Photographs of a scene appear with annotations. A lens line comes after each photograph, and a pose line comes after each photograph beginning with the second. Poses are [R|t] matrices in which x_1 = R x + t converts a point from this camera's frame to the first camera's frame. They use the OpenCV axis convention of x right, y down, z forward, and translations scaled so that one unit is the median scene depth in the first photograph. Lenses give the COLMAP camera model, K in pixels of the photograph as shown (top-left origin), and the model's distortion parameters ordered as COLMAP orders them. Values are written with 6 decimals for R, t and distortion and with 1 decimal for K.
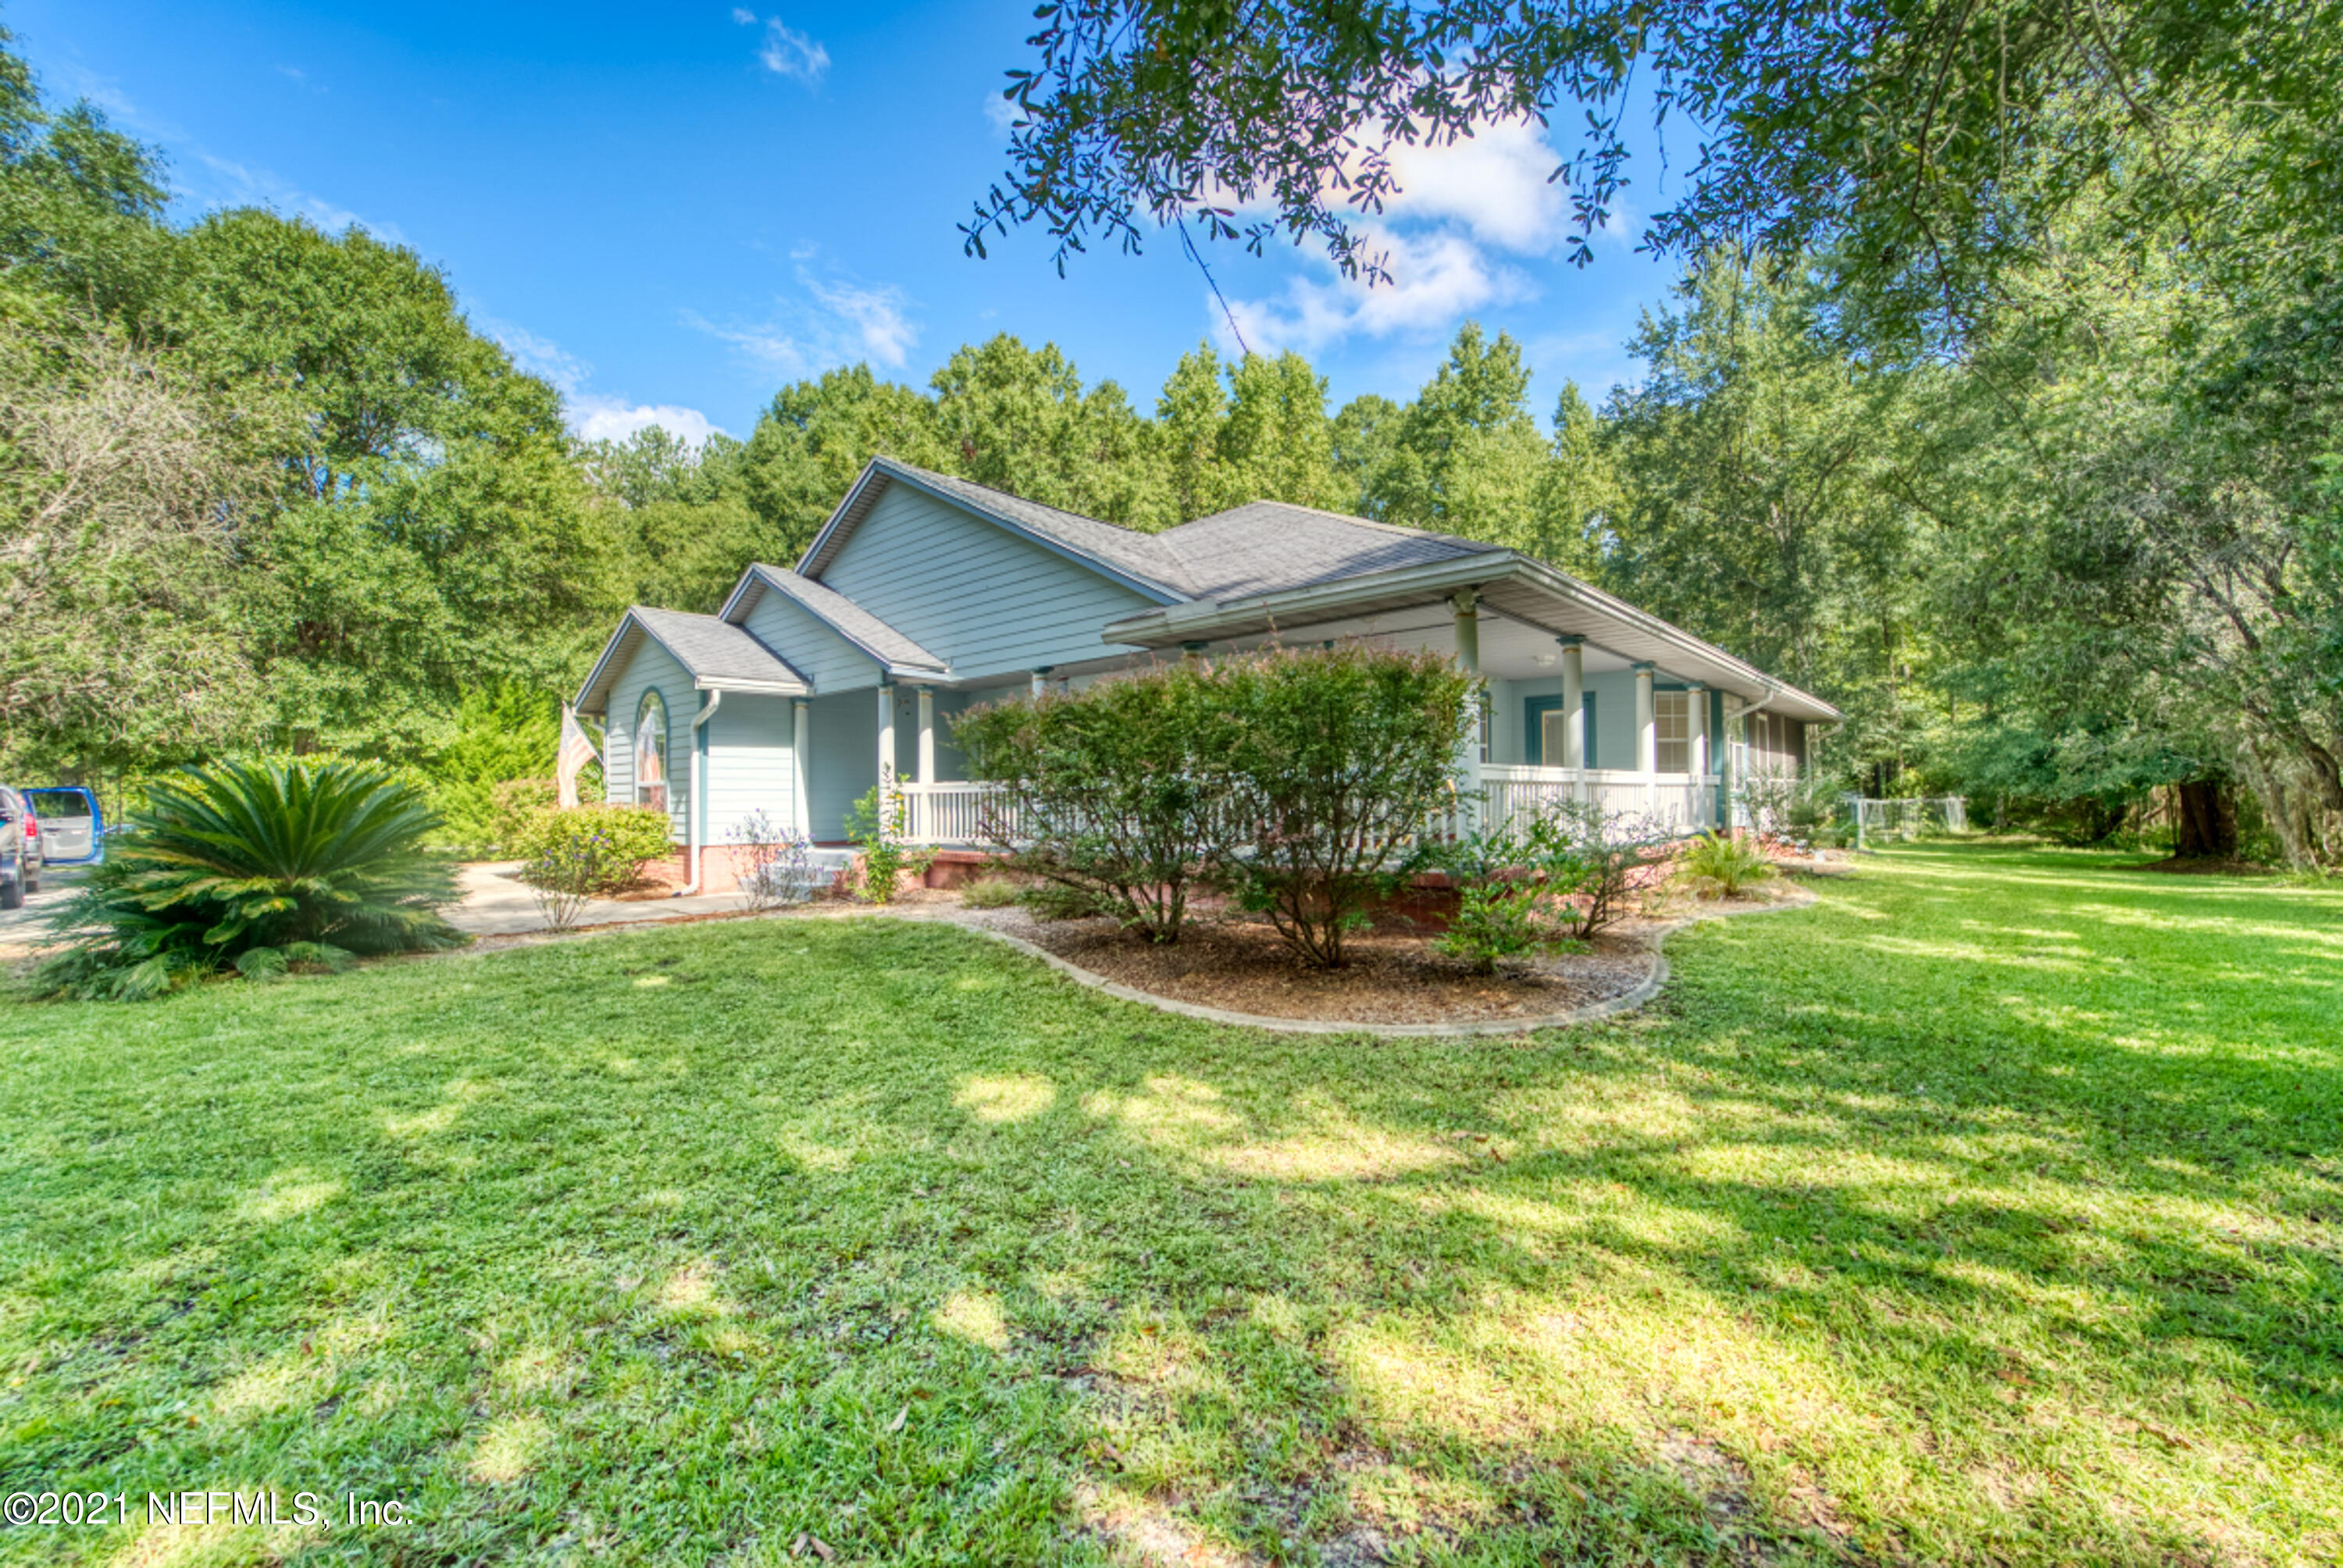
lens RADIAL K [[955.6, 0, 1174.5], [0, 955.6, 793.2], [0, 0, 1]] dist [-0.003659, -0.000471]
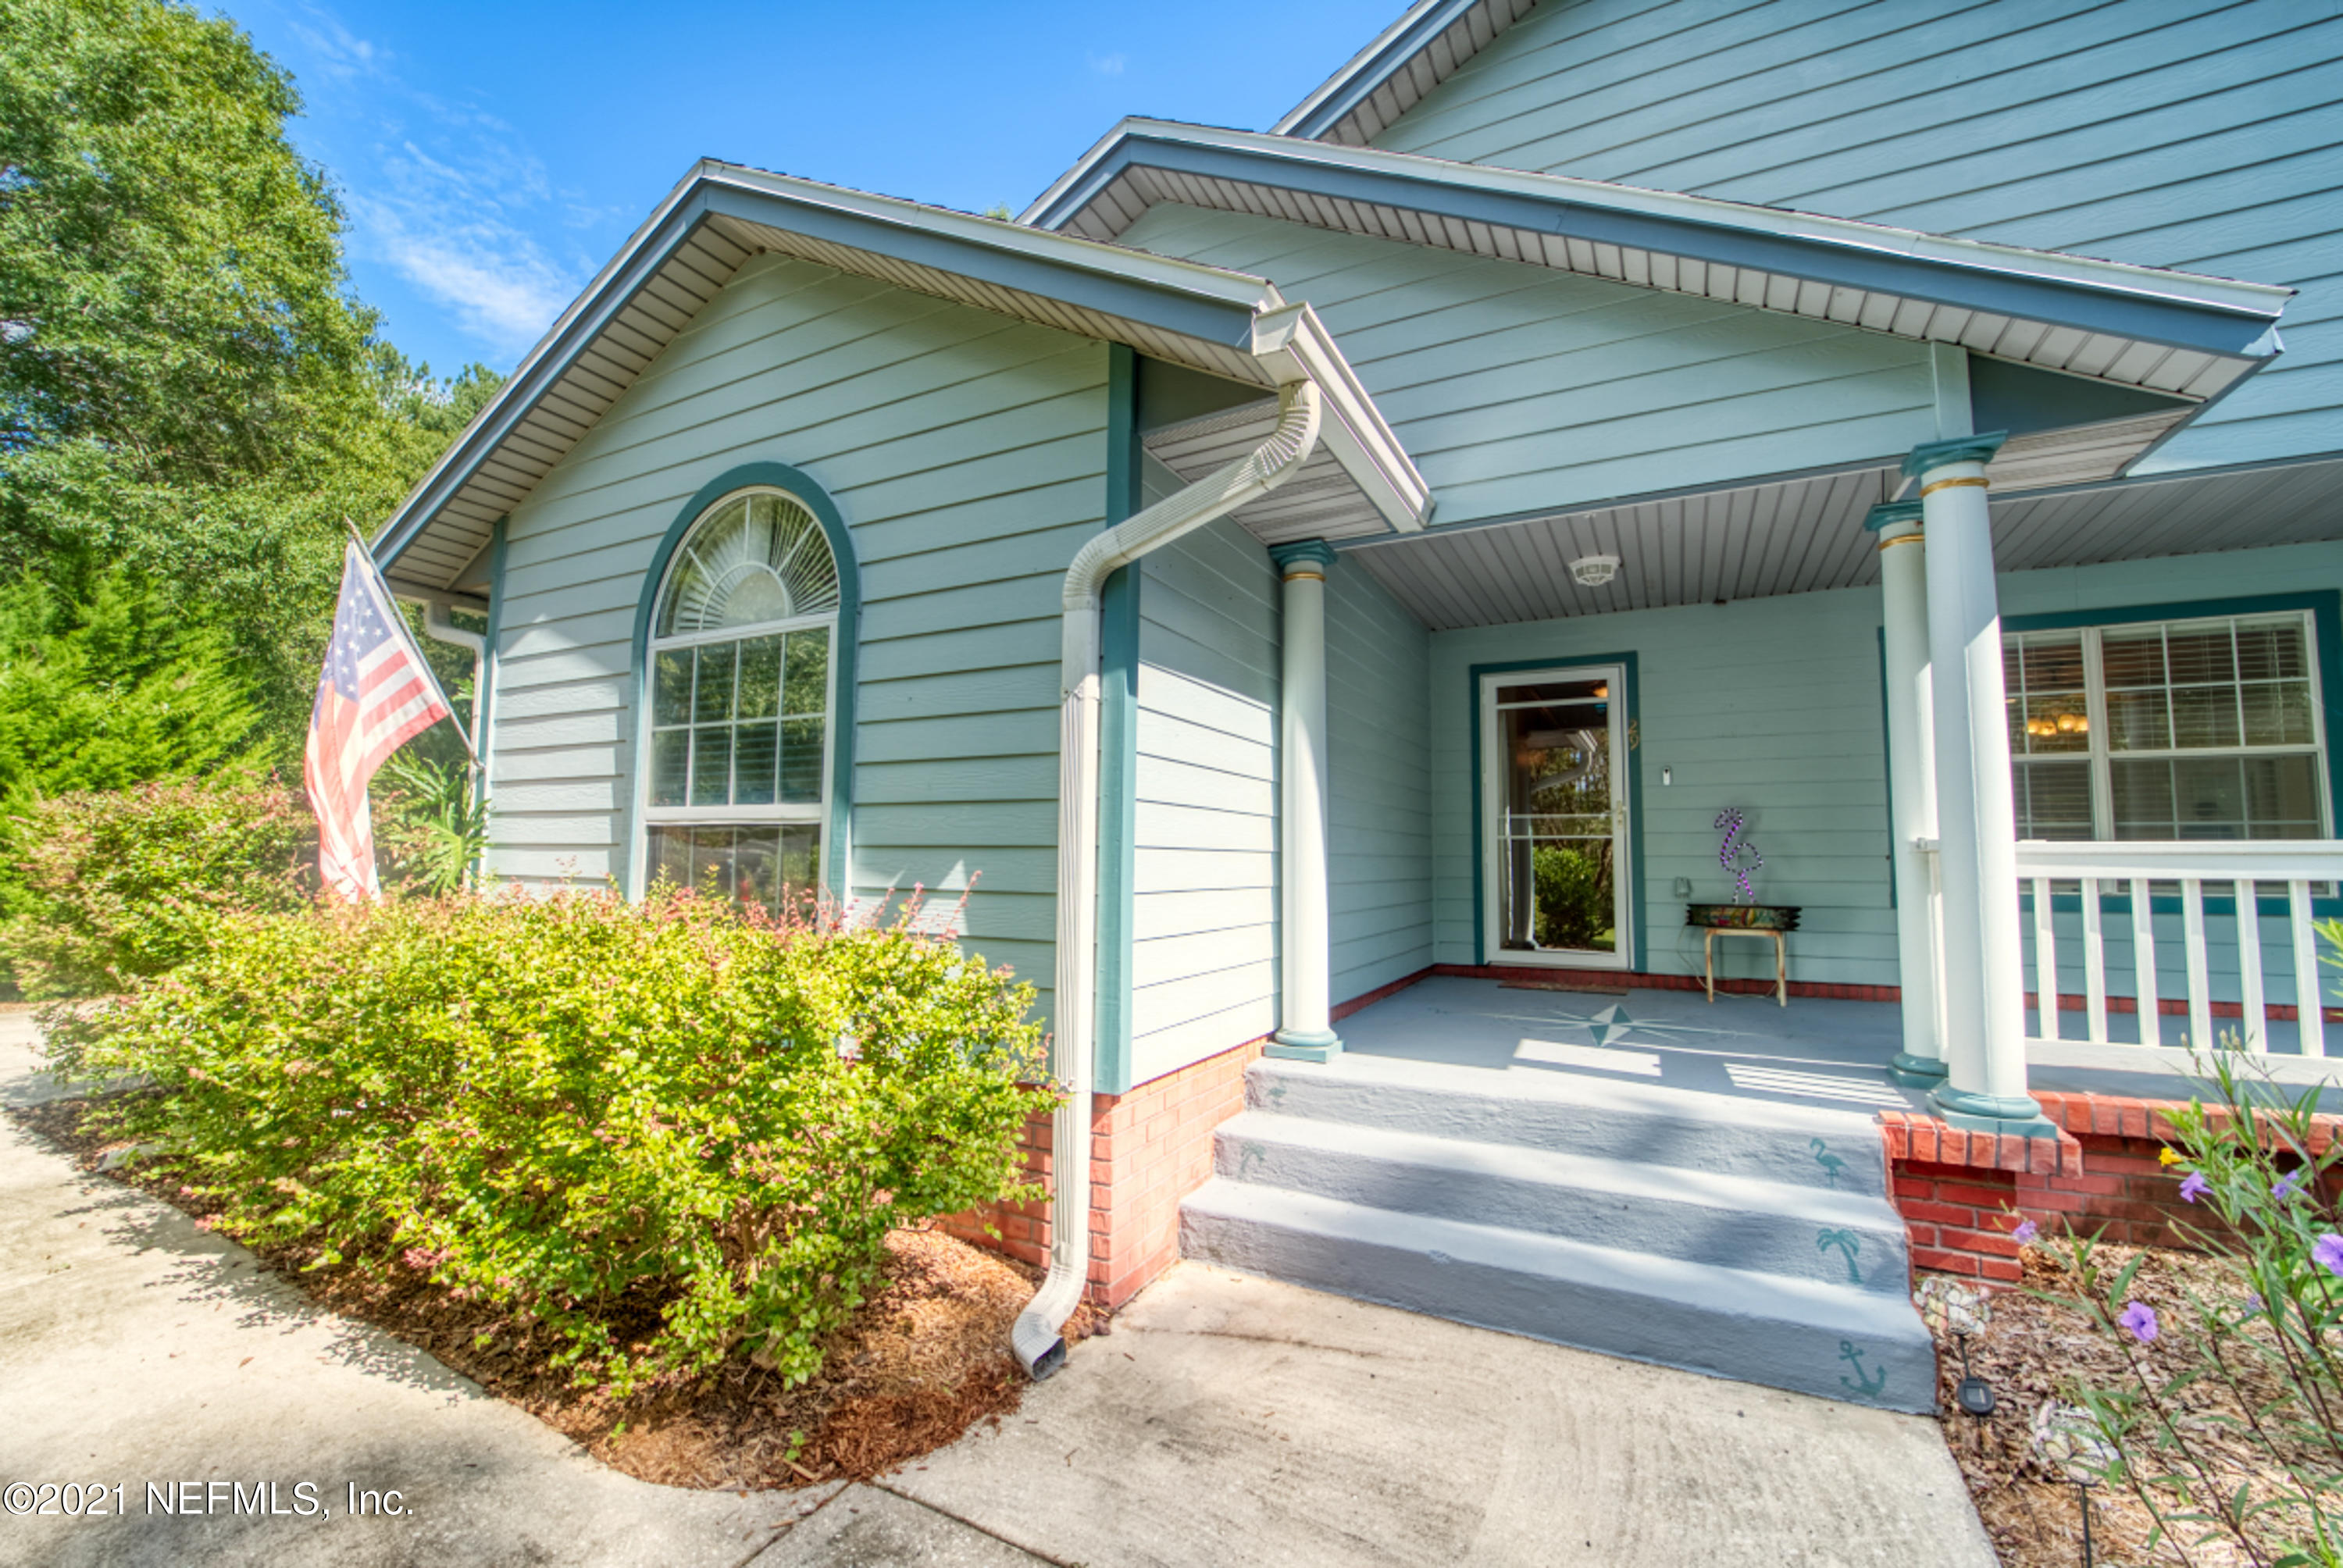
lens RADIAL K [[955.6, 0, 1167.3], [0, 955.6, 776.9], [0, 0, 1]] dist [-0.003659, -0.000471]
pose [[0.973116, 0.031520, 0.228149, -0.348305], [-0.016221, 0.997511, -0.068622, -0.003340], [-0.229744, 0.063076, 0.971205, 0.503046]]
